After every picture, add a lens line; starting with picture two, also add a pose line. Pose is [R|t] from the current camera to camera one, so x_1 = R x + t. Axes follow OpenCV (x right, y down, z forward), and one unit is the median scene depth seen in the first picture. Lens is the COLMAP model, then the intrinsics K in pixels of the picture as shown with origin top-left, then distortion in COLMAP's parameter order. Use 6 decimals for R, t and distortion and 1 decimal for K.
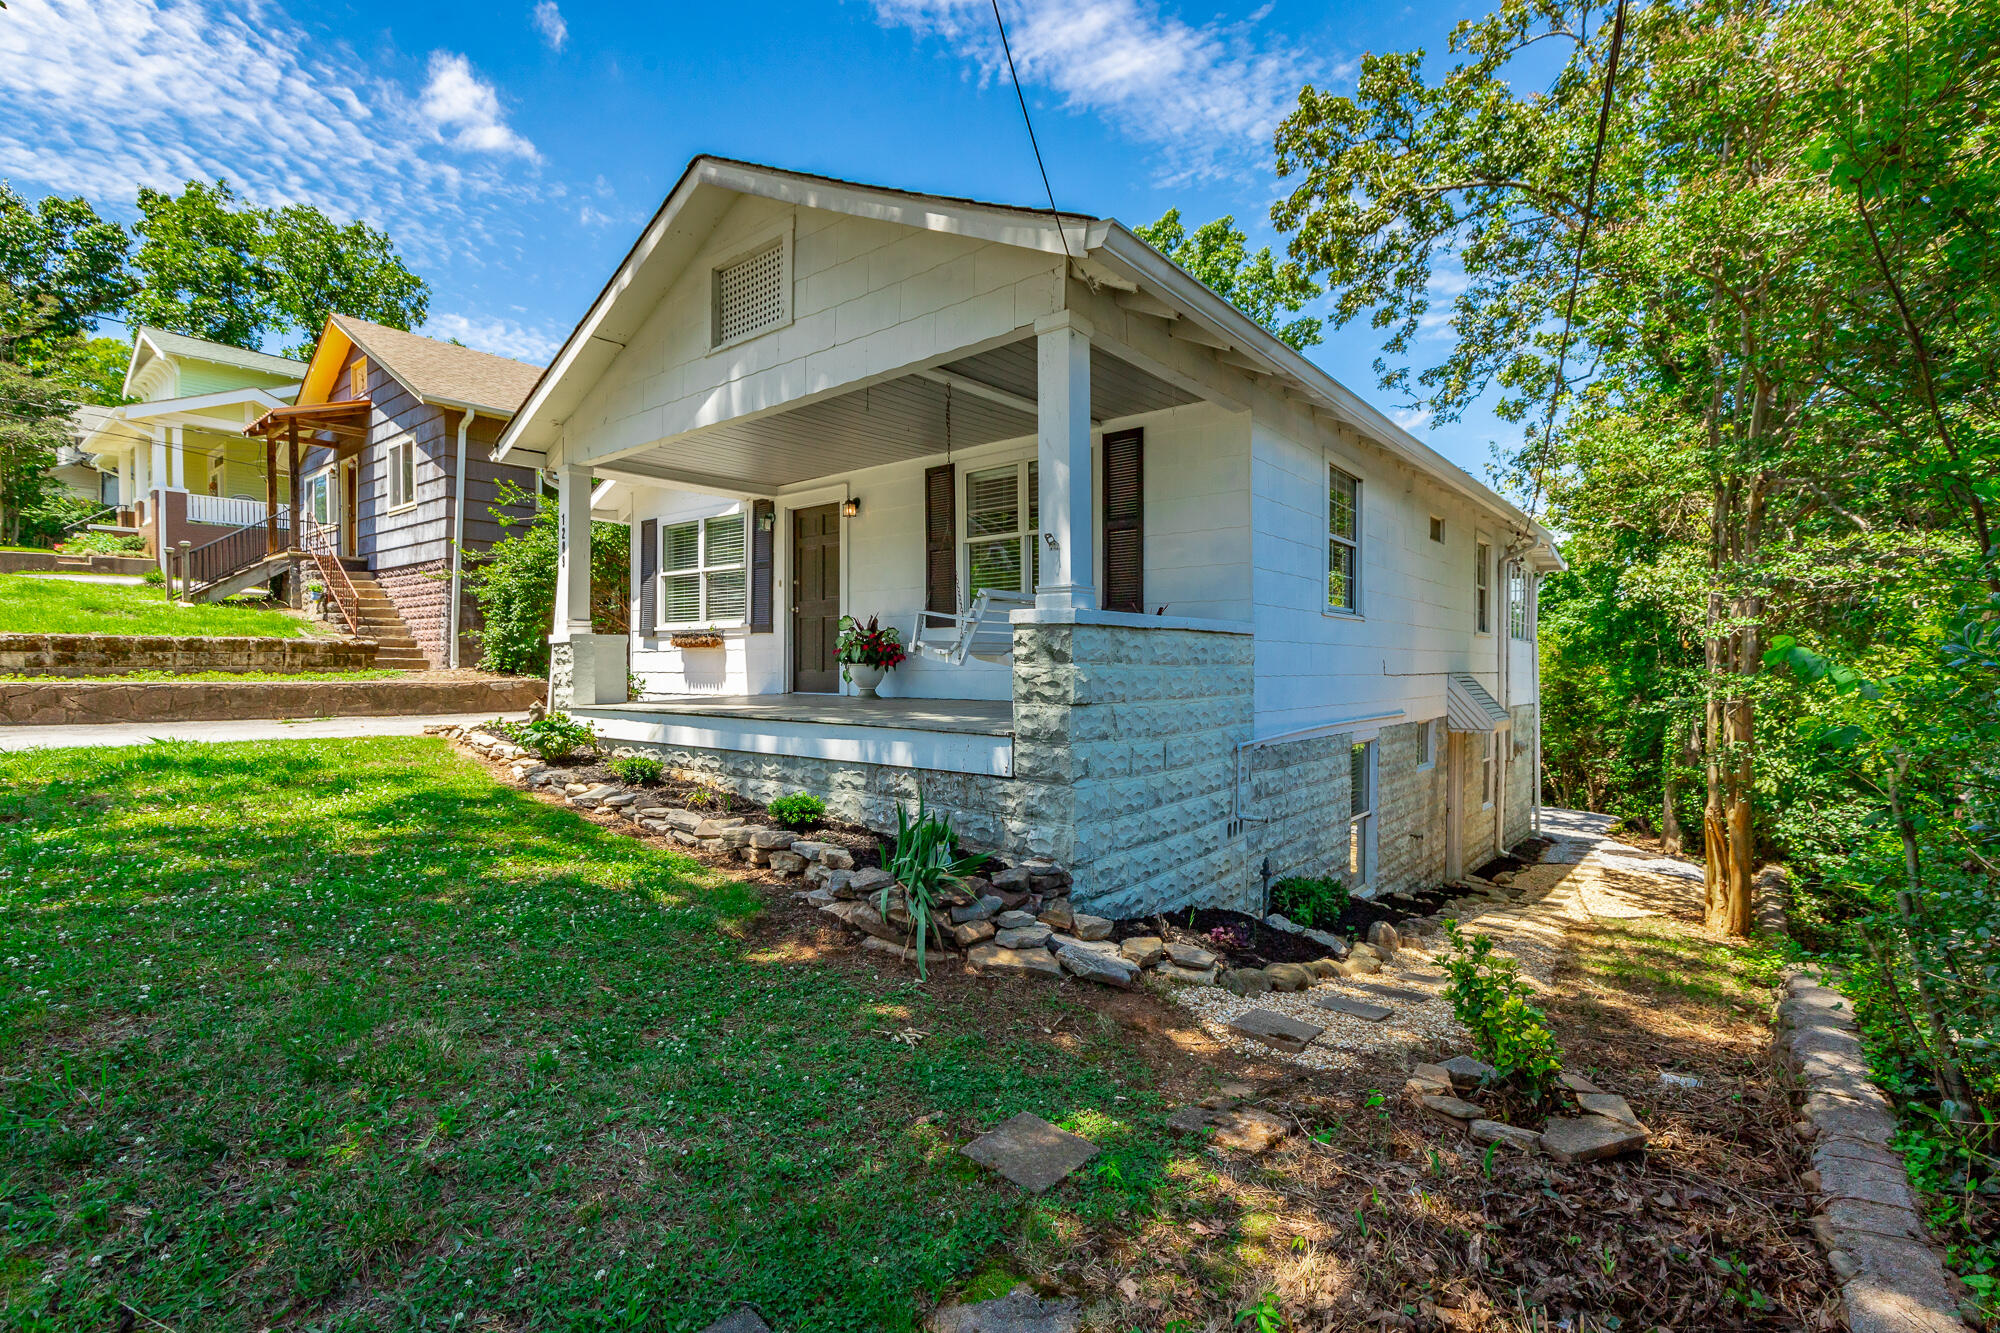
lens RADIAL K [[914.1, 0, 1011.9], [0, 914.1, 648.4], [0, 0, 1]] dist [0.005266, -0.000122]
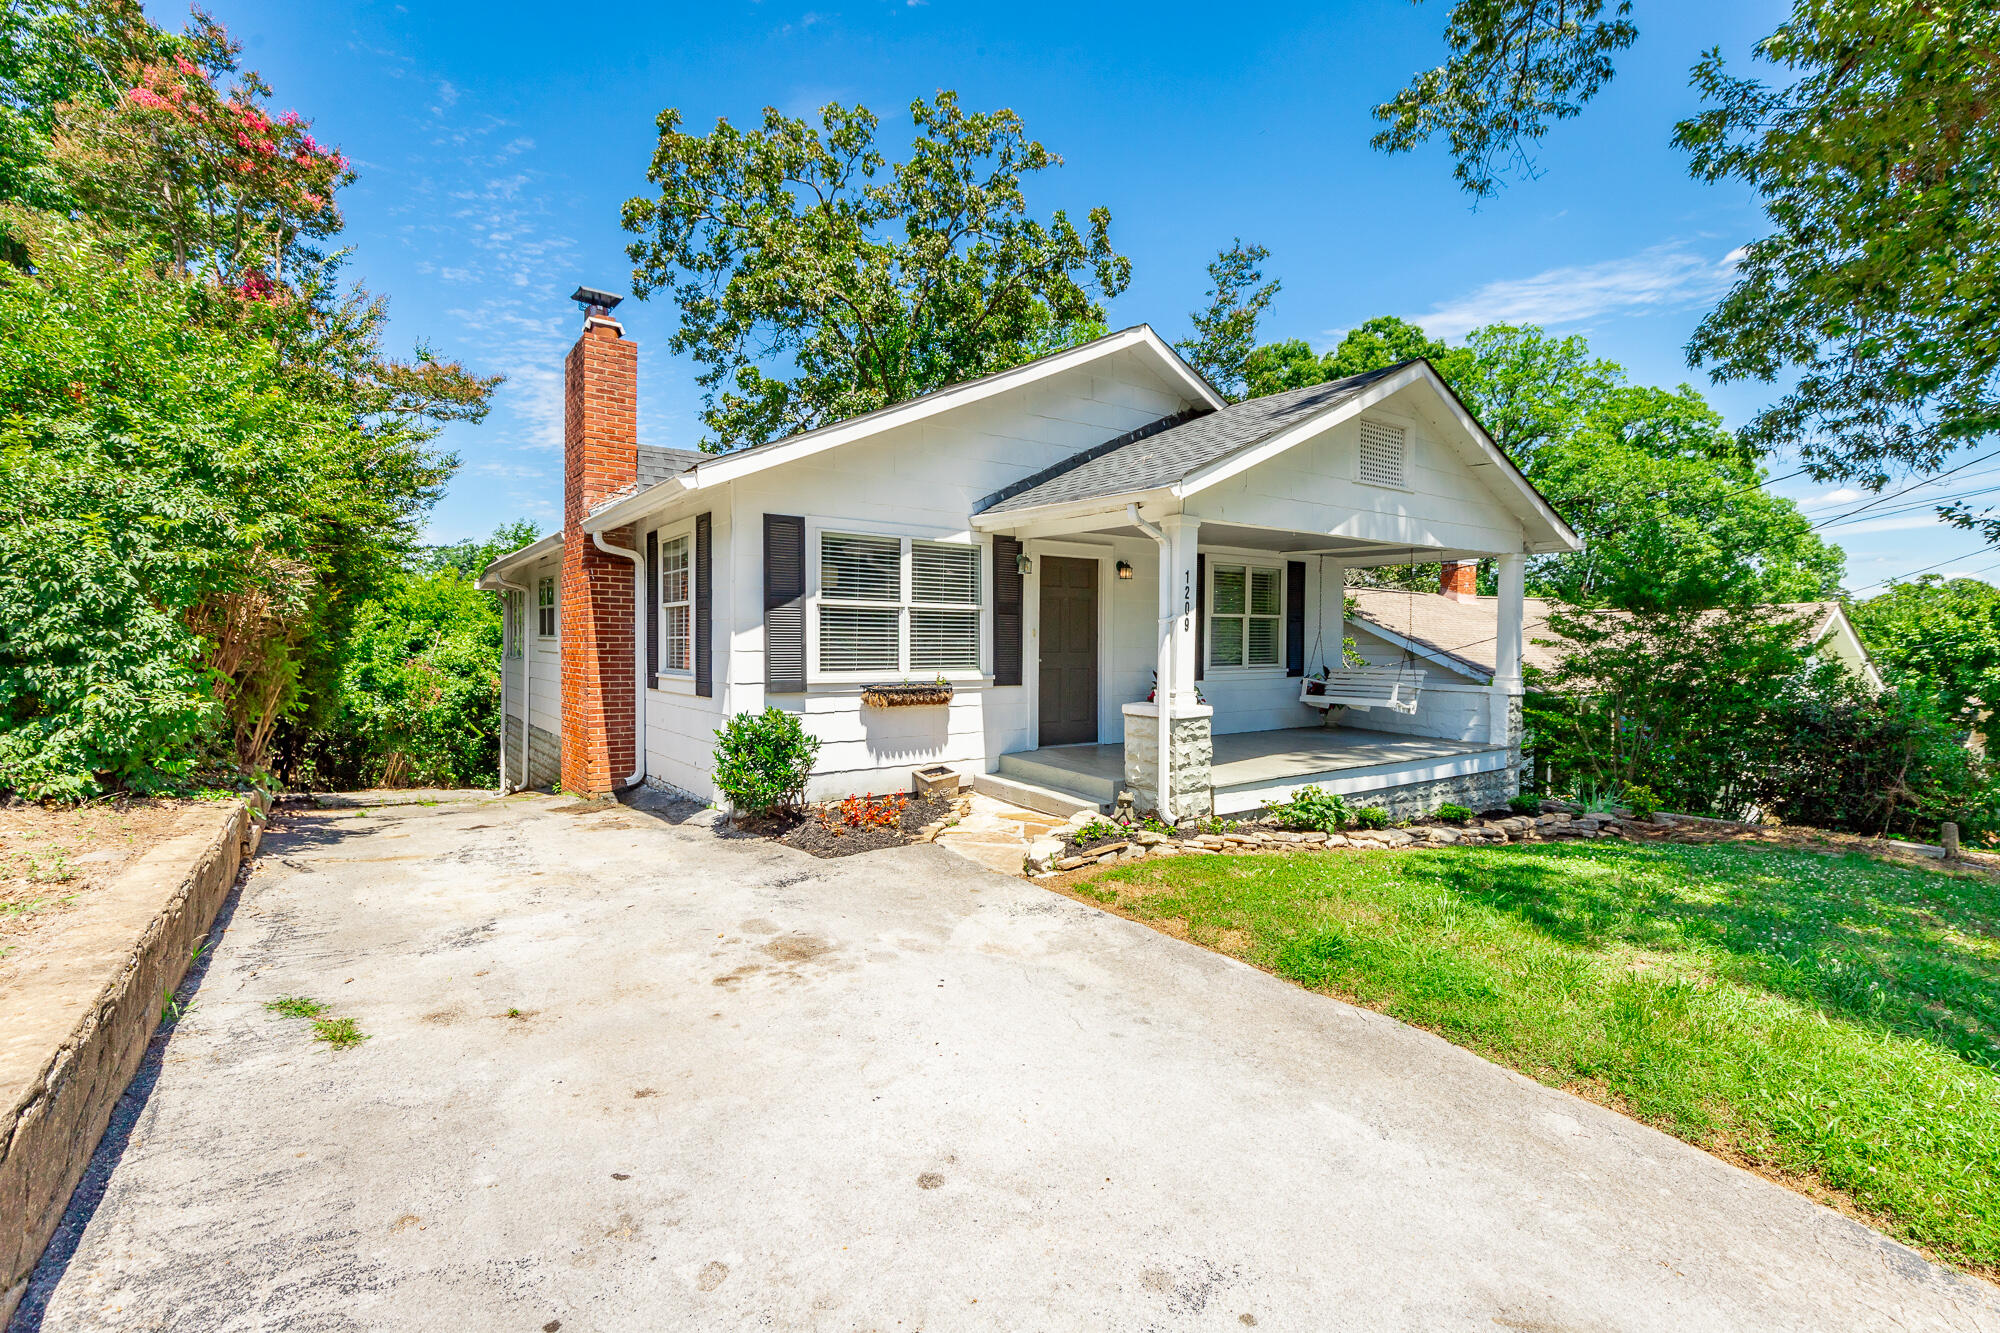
lens RADIAL K [[907.3, 0, 994.1], [0, 907.3, 636.7], [0, 0, 1]] dist [0.009887, -0.000084]
pose [[0.261463, 0.005001, 0.965201, -1.271670], [-0.023393, 0.999726, 0.001157, -0.073762], [-0.964930, -0.022882, 0.261508, 0.873953]]
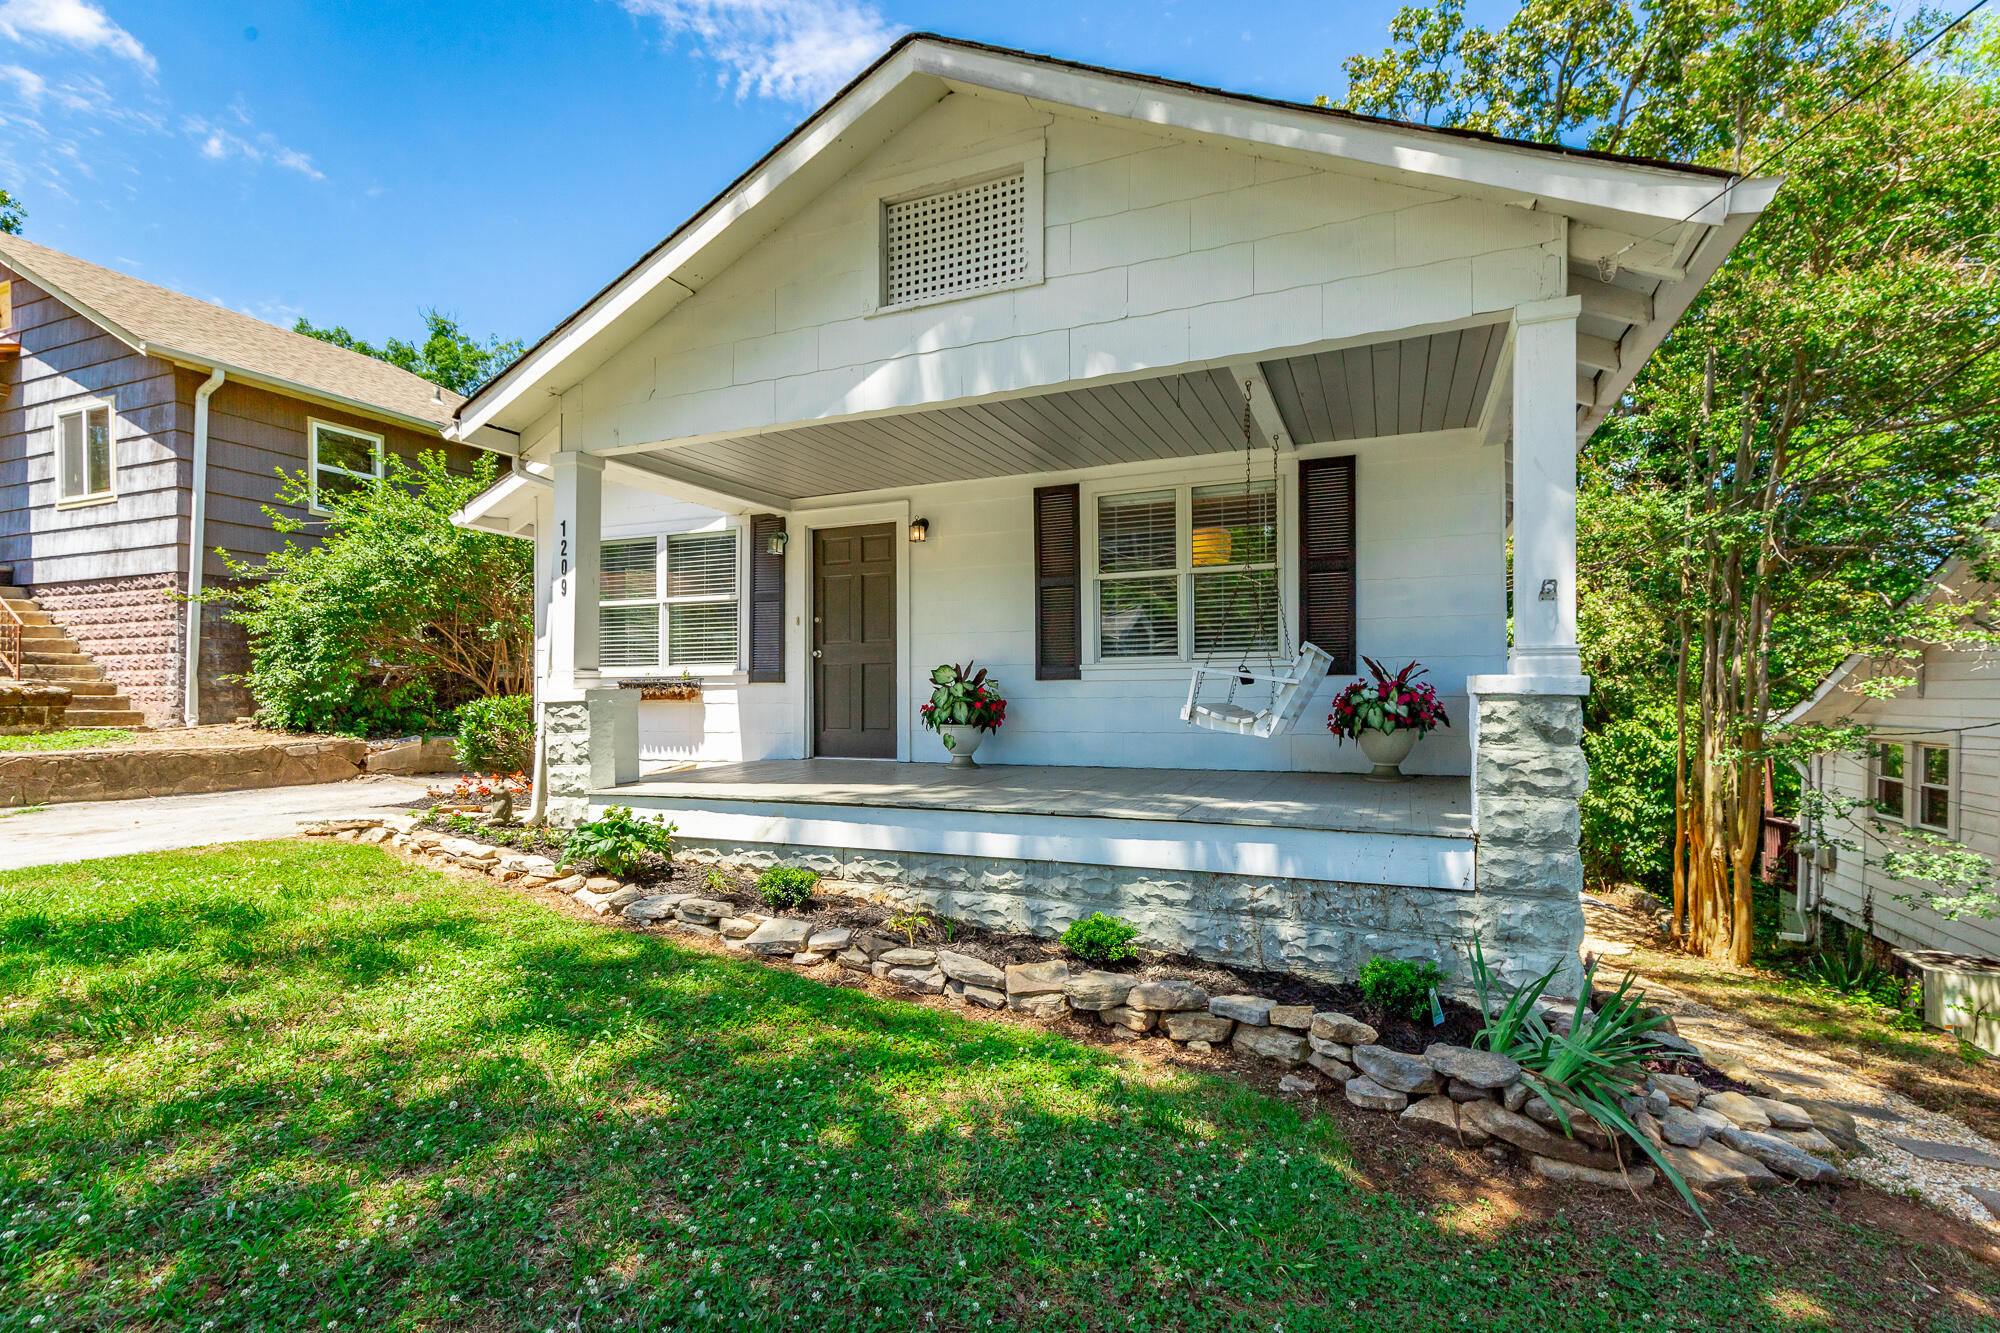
lens RADIAL K [[913.7, 0, 1010.9], [0, 913.7, 684.1], [0, 0, 1]] dist [0.009344, -0.001008]
pose [[0.959871, -0.000334, 0.280443, -0.327469], [-0.000271, 0.999998, 0.002116, -0.019921], [-0.280443, -0.002107, 0.959868, 0.199370]]
